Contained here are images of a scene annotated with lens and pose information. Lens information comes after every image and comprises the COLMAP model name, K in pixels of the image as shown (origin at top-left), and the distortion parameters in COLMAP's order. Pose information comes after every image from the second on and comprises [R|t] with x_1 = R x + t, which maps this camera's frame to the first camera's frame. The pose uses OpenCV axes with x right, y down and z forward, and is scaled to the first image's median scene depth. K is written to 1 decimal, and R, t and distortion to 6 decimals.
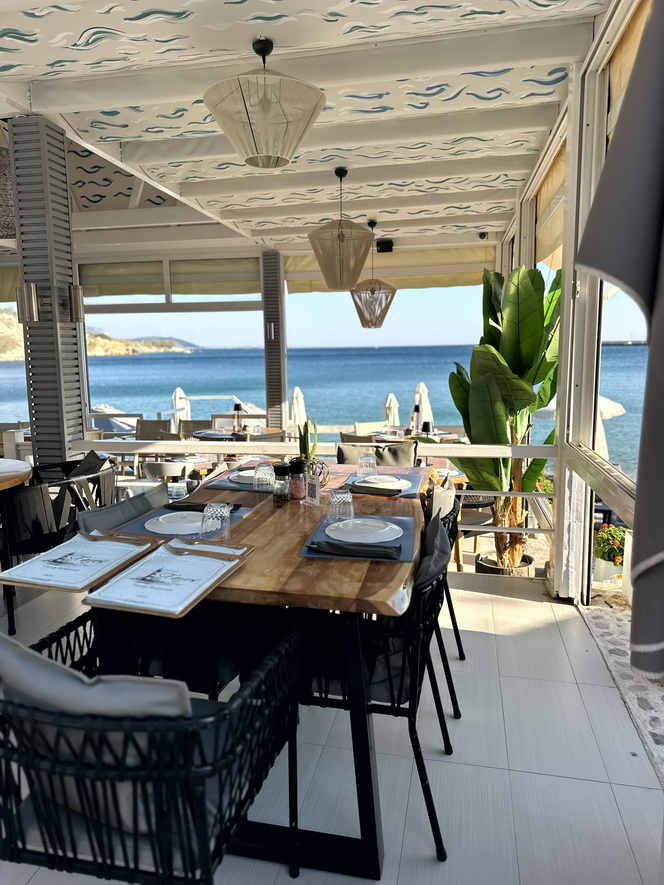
lens RADIAL K [[615.2, 0, 332.0], [0, 615.2, 451.8], [0, 0, 1]] dist [-0.004026, -0.005836]
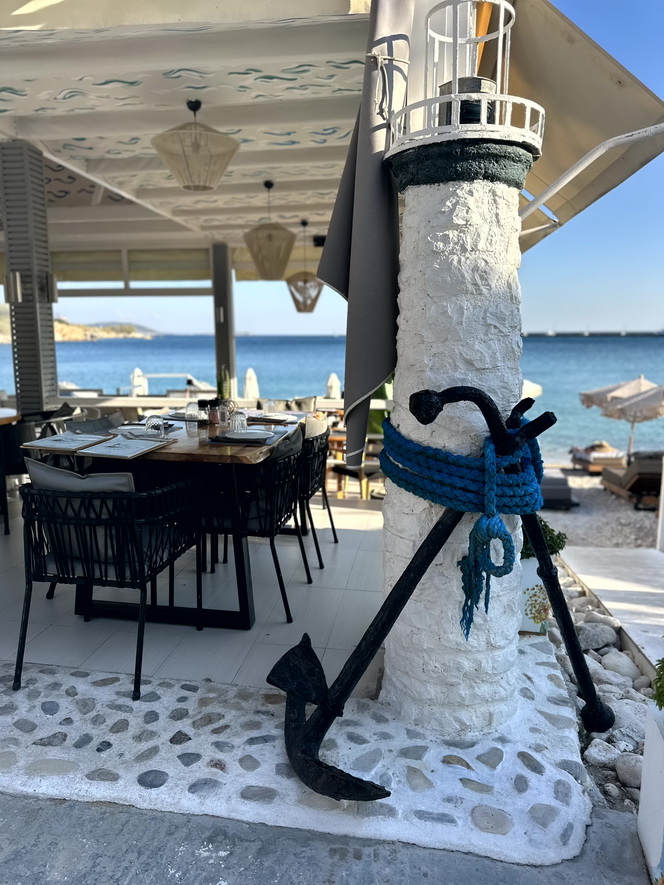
lens RADIAL K [[623.2, 0, 332.0], [0, 623.2, 442.5], [0, 0, 1]] dist [-0.004659, -0.001808]
pose [[0.998413, -0.000492, 0.056311, 0.087672], [0.000380, 0.999998, 0.001999, 0.074016], [-0.056312, -0.001974, 0.998411, -0.312519]]
